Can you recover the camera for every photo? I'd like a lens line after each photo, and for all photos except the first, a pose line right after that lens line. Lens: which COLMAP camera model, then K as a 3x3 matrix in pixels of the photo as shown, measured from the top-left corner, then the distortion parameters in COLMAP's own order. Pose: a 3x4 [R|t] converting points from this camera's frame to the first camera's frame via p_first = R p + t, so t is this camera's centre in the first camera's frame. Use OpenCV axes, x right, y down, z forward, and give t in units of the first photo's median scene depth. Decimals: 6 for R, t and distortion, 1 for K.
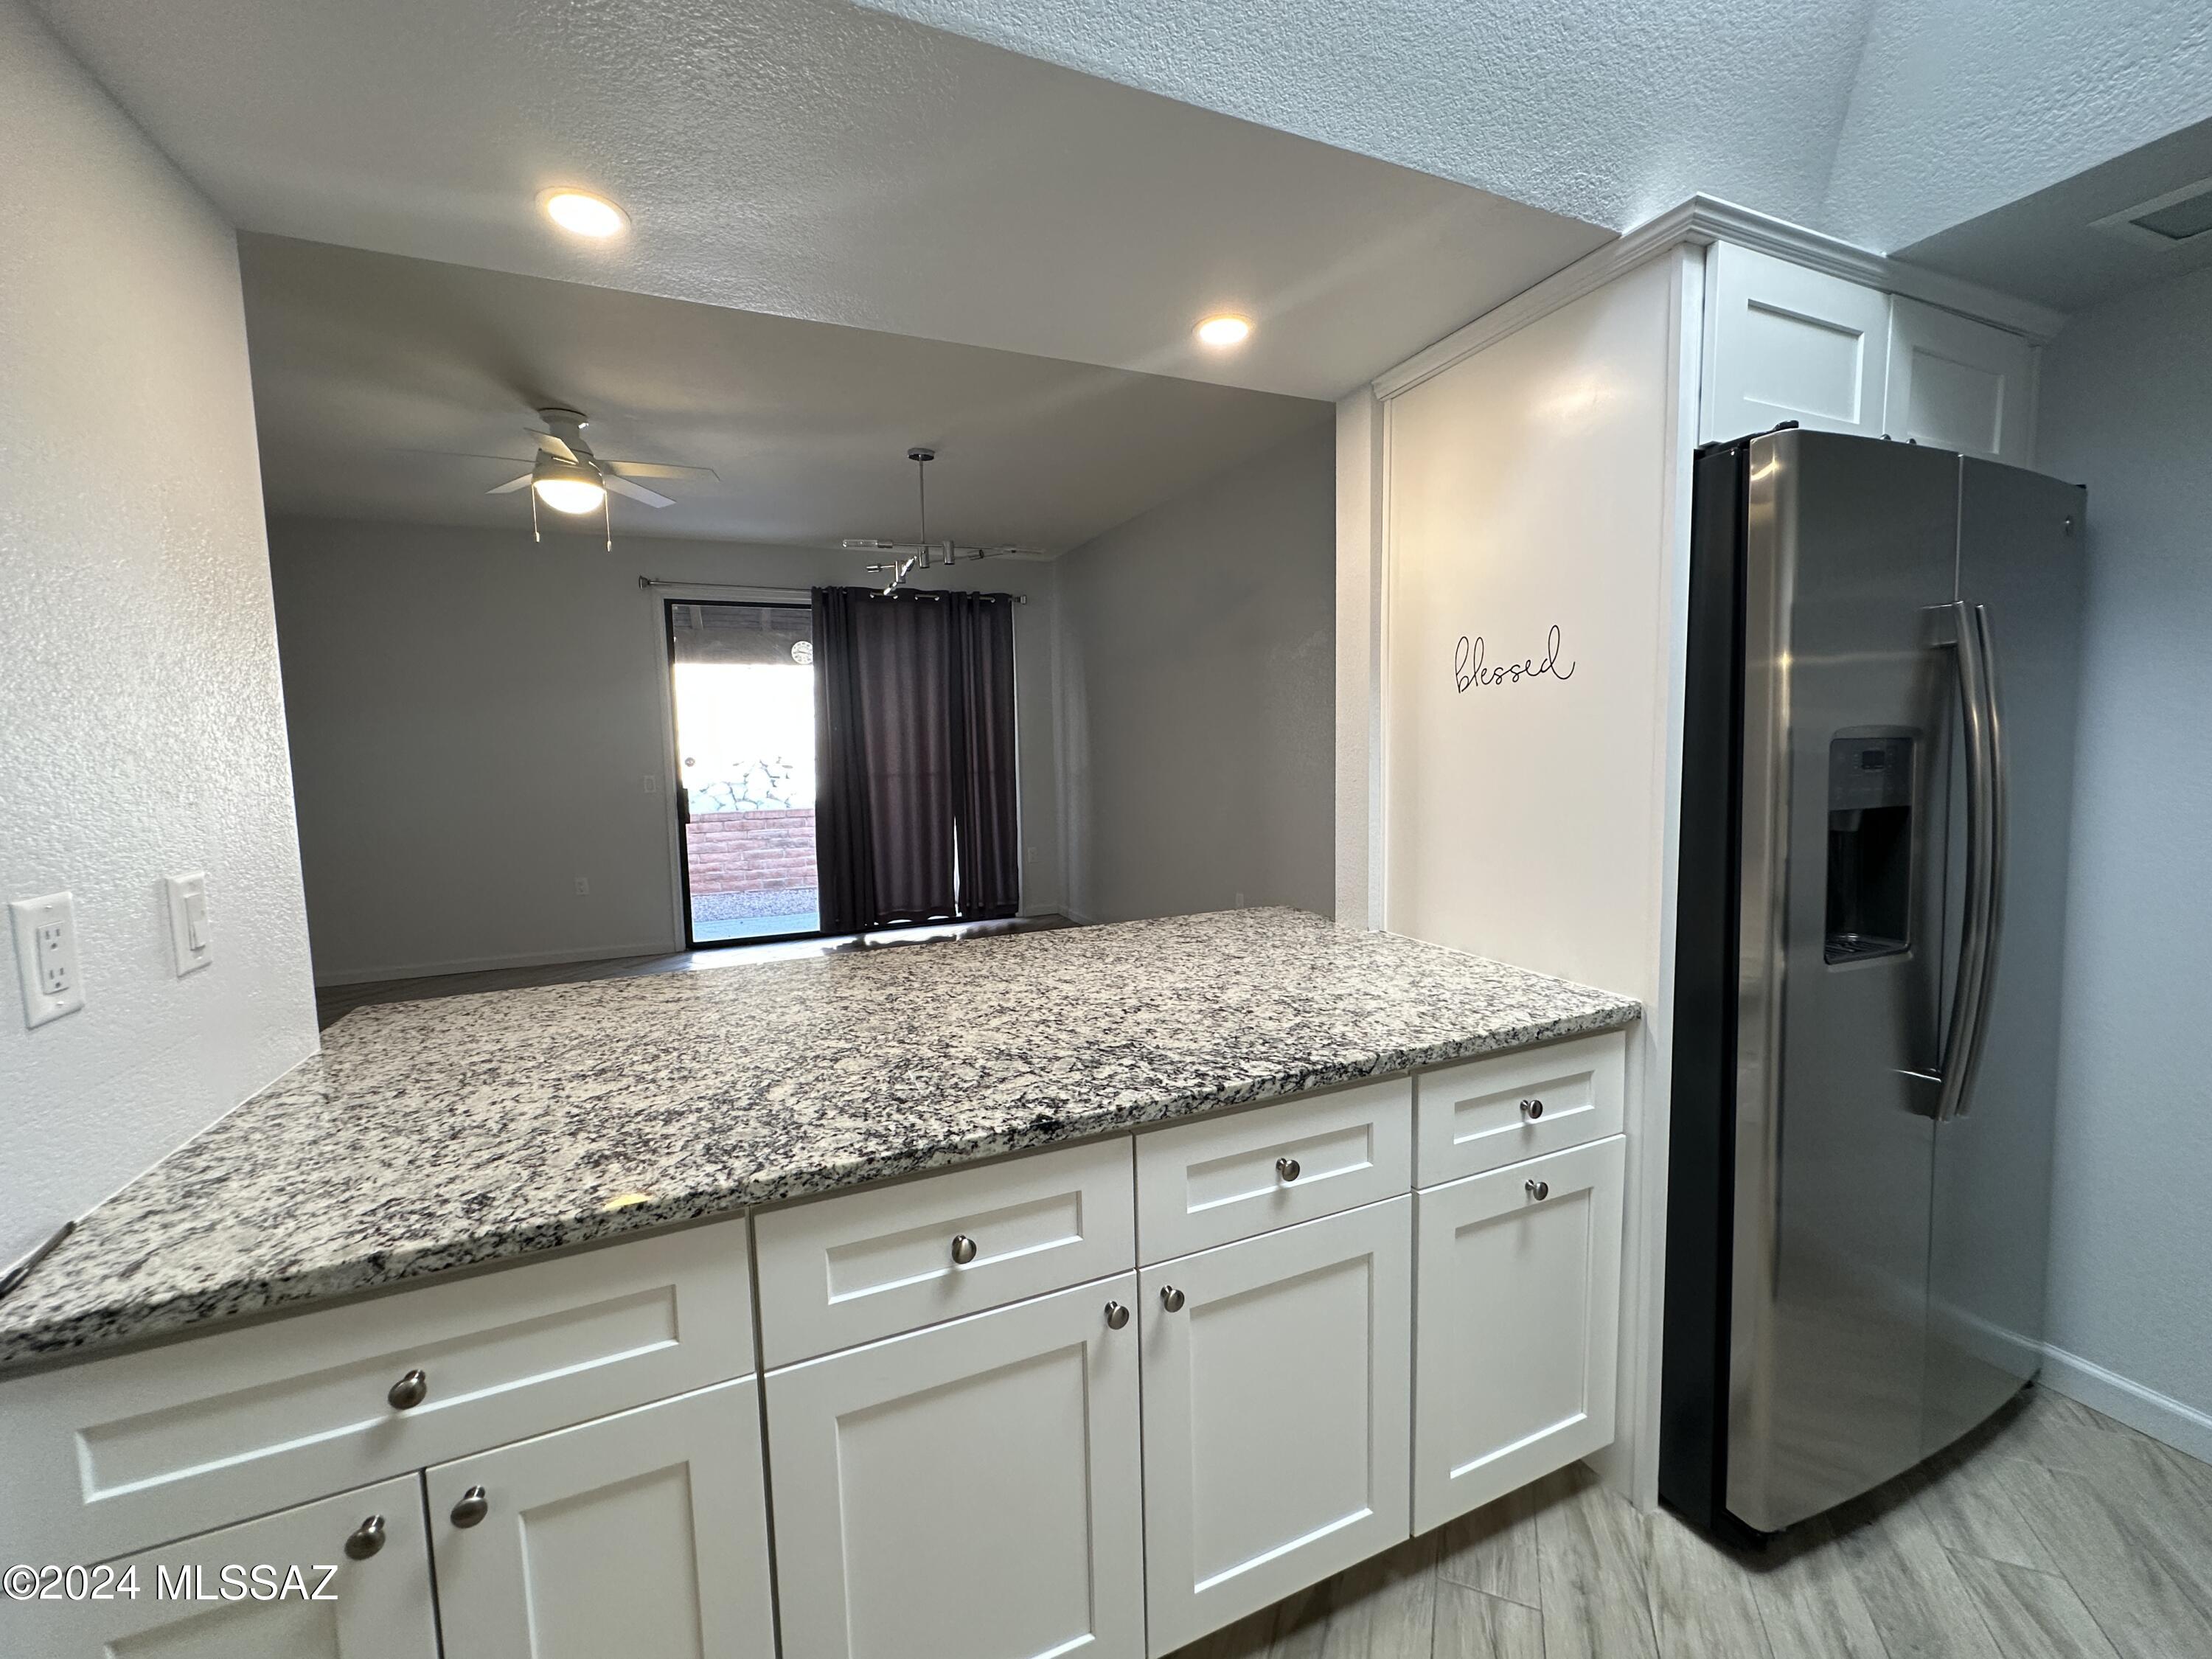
lens RADIAL K [[884.3, 0, 1104.8], [0, 884.3, 829.6], [0, 0, 1]] dist [-0.001961, 0.000703]
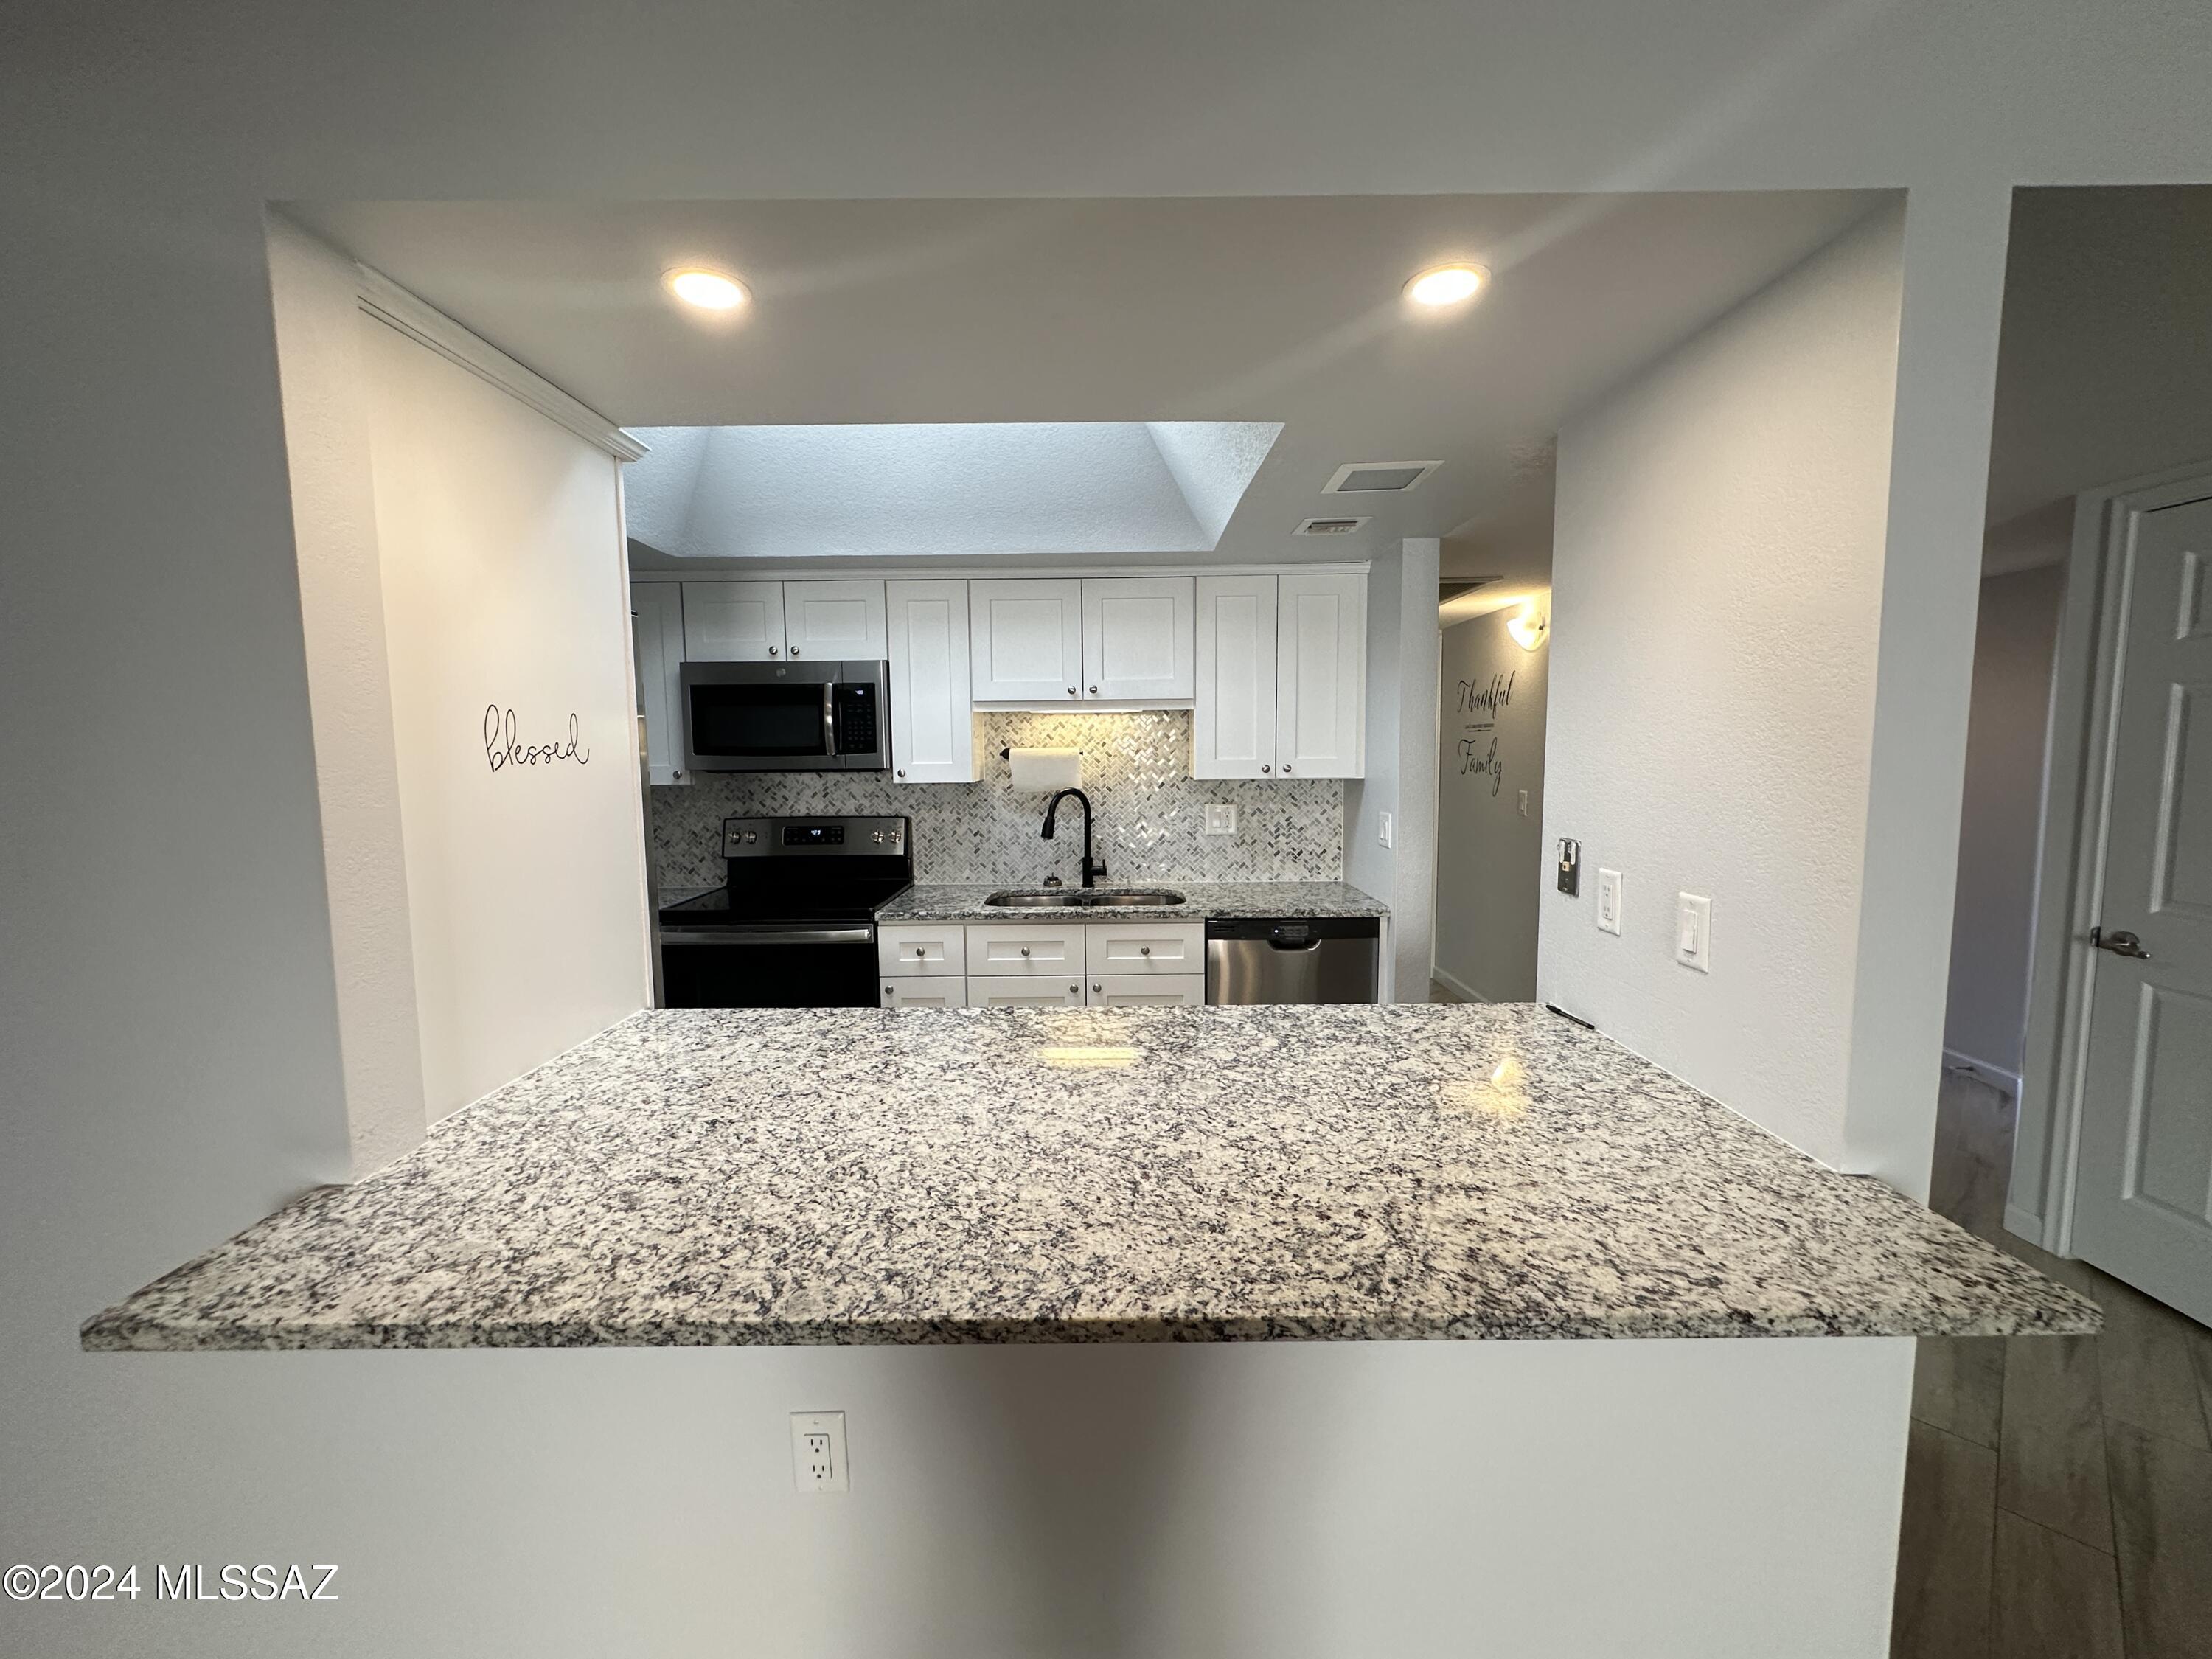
lens RADIAL K [[884.3, 0, 1104.8], [0, 884.3, 829.6], [0, 0, 1]] dist [-0.001961, 0.000703]
pose [[-0.918146, -0.006634, 0.396187, -0.628295], [0.066816, 0.982950, 0.171304, -0.286180], [-0.390569, 0.183754, -0.902048, 2.141474]]
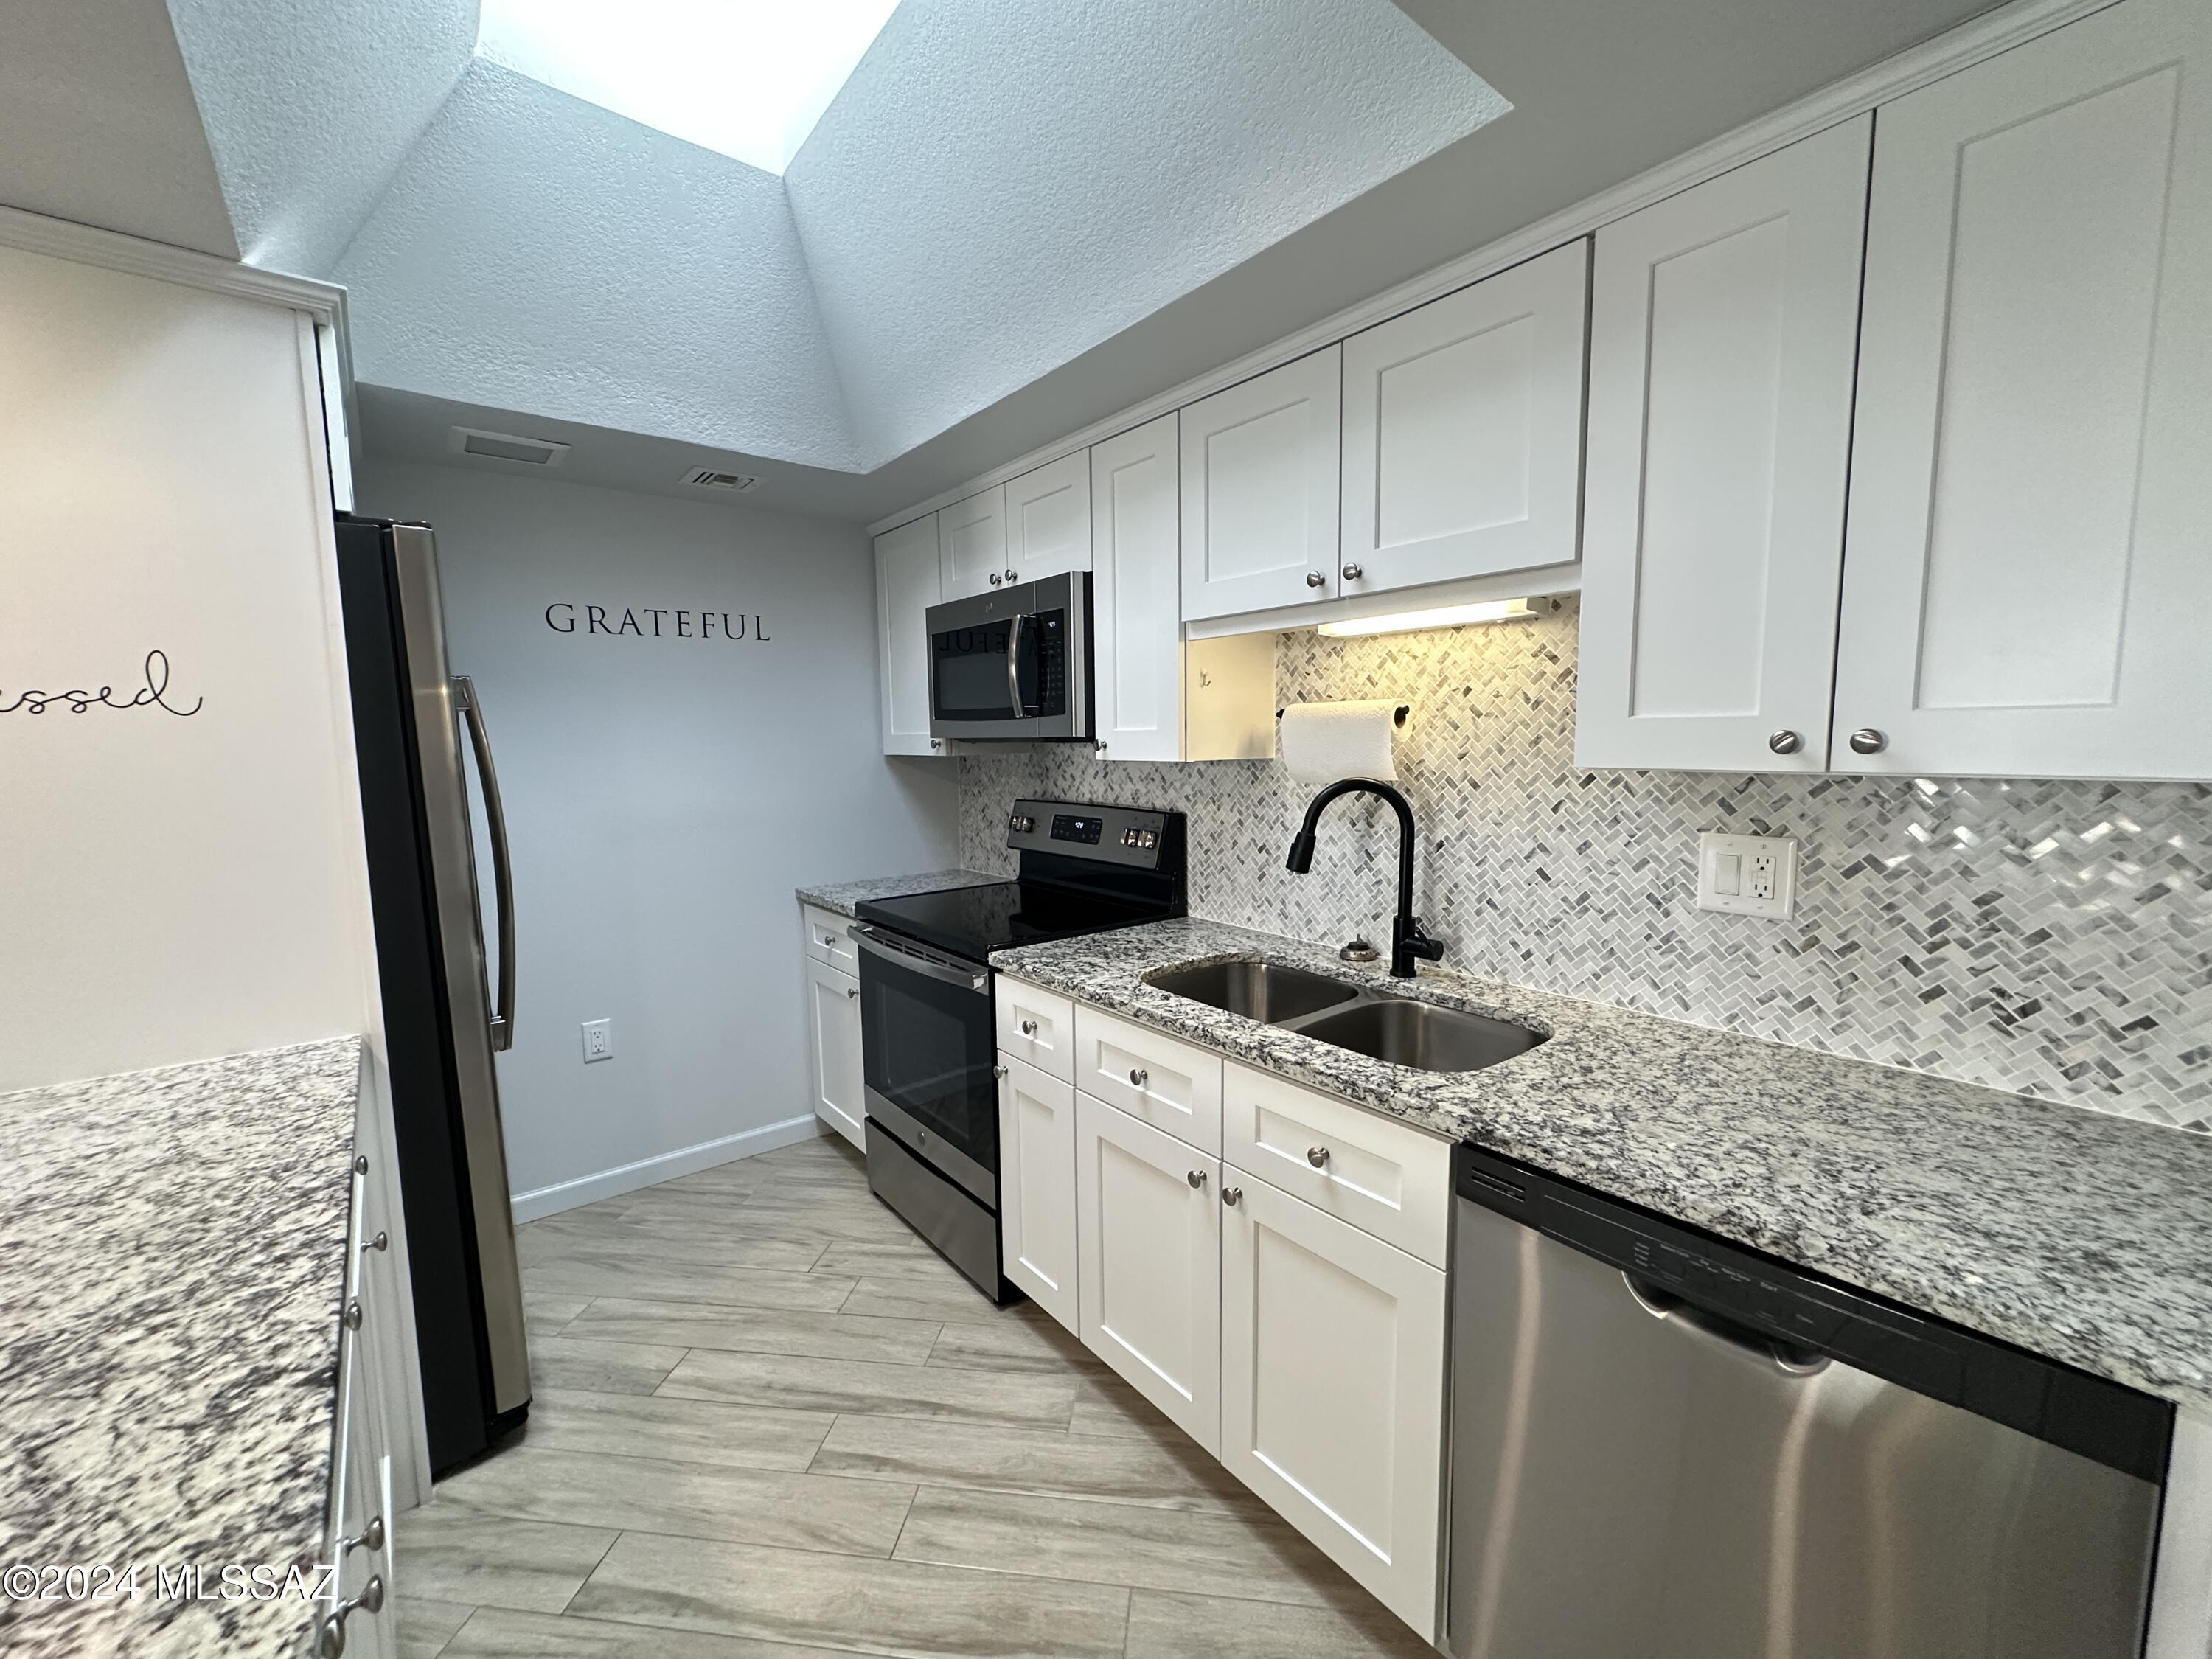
lens RADIAL K [[884.3, 0, 1104.8], [0, 884.3, 829.6], [0, 0, 1]] dist [-0.001961, 0.000703]
pose [[-0.270605, -0.076178, 0.959672, -0.682772], [0.108343, 0.988121, 0.108986, -0.068456], [-0.956575, 0.133466, -0.259137, 0.461337]]
